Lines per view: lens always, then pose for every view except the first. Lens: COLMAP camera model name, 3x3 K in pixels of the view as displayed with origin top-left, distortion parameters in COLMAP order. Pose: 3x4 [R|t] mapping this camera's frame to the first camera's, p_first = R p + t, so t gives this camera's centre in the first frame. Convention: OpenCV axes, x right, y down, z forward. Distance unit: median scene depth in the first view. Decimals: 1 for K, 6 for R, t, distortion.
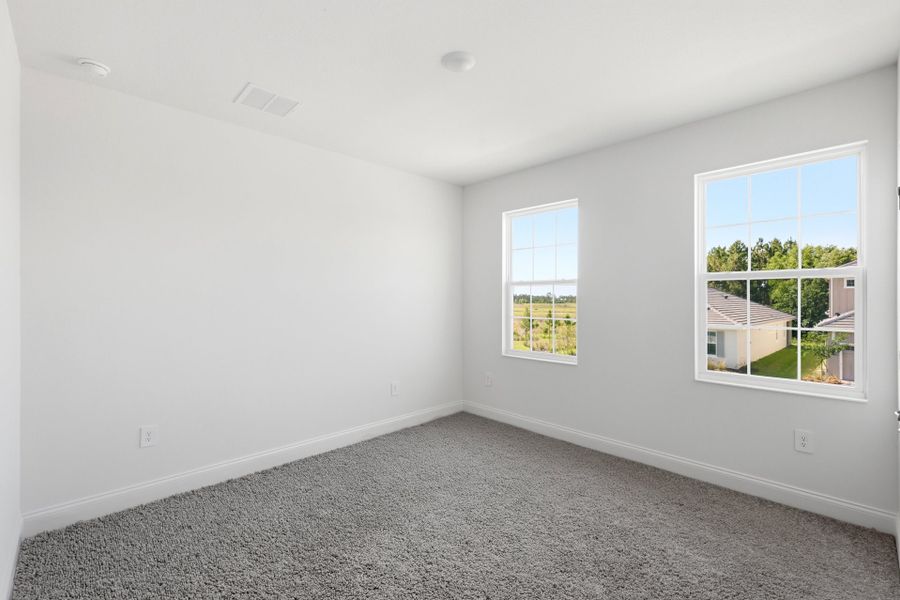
lens RADIAL K [[391.8, 0, 445.2], [0, 391.8, 302.5], [0, 0, 1]] dist [0.000613, 0.000420]
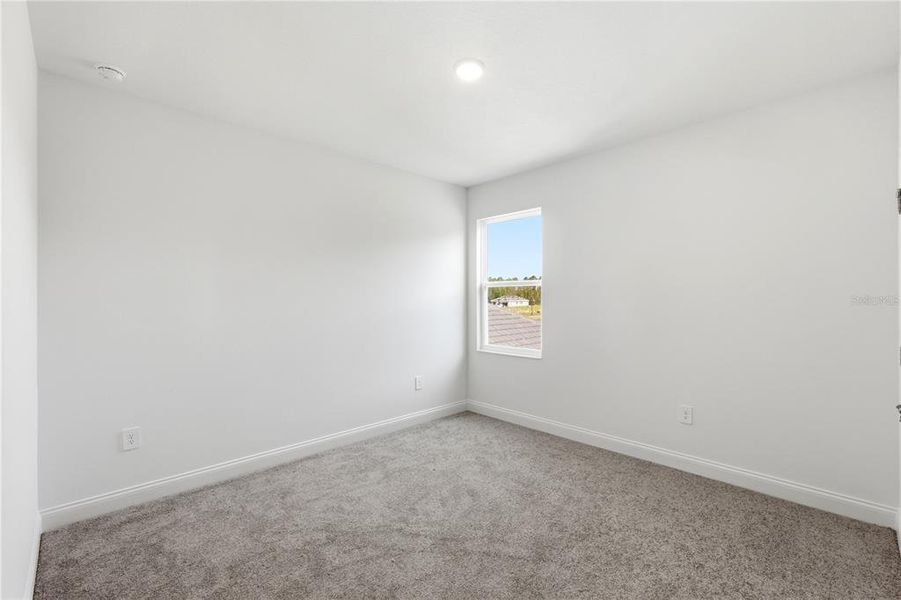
lens RADIAL K [[392.2, 0, 450.6], [0, 392.2, 299.4], [0, 0, 1]] dist [0.000613, 0.000420]
pose [[0.999848, -0.010847, -0.013621, 0.085197], [0.010712, 0.999893, -0.009931, 0.001123], [0.013727, 0.009784, 0.999858, -0.089746]]
